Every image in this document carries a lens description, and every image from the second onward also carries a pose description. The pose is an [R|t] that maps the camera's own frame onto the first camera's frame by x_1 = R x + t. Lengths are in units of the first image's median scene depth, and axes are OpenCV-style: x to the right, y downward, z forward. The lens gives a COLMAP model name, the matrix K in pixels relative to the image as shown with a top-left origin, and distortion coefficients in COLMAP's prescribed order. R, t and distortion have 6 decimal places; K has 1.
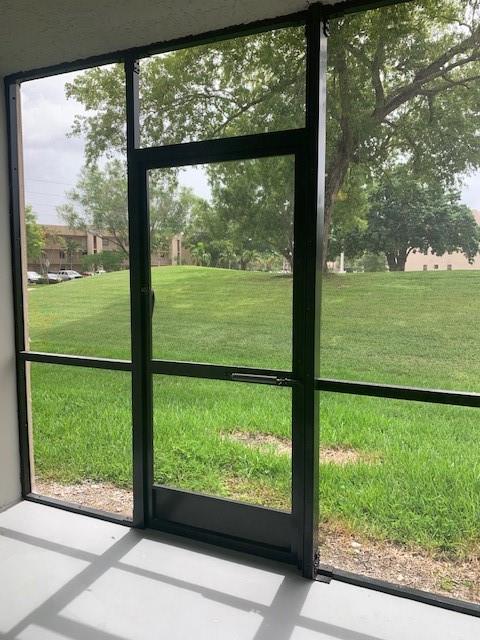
lens RADIAL K [[487.2, 0, 241.3], [0, 487.2, 309.6], [0, 0, 1]] dist [0.022795, -0.022467]
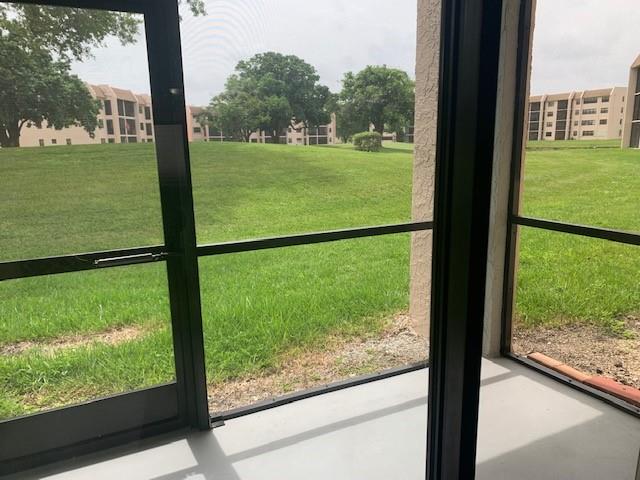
lens RADIAL K [[487.2, 0, 313.0], [0, 487.2, 241.2], [0, 0, 1]] dist [0.022795, -0.022467]
pose [[0.644067, -0.168237, 0.746240, -0.193424], [0.082067, 0.985083, 0.151252, -0.002178], [-0.760554, -0.036175, 0.648266, 0.059281]]
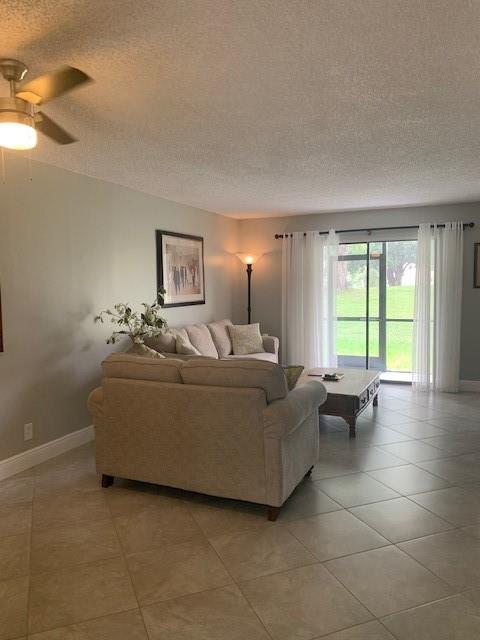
lens RADIAL K [[487.2, 0, 239.8], [0, 487.2, 317.4], [0, 0, 1]] dist [0.022795, -0.022467]
pose [[0.999943, -0.010155, 0.003264, -0.421317], [0.010196, 0.999866, -0.012780, 0.072758], [-0.003133, 0.012813, 0.999913, -1.174900]]
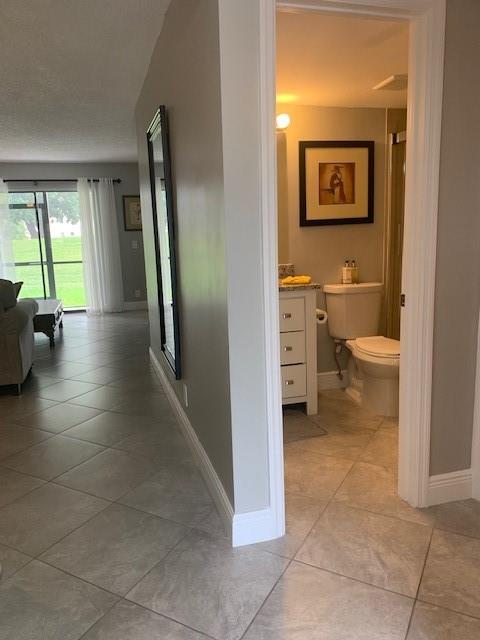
lens RADIAL K [[487.2, 0, 236.0], [0, 487.2, 316.7], [0, 0, 1]] dist [0.022795, -0.022467]
pose [[0.765319, -0.133857, 0.629578, -0.579607], [0.083152, 0.990501, 0.109513, 0.118838], [-0.638257, -0.031462, 0.769180, -1.398249]]
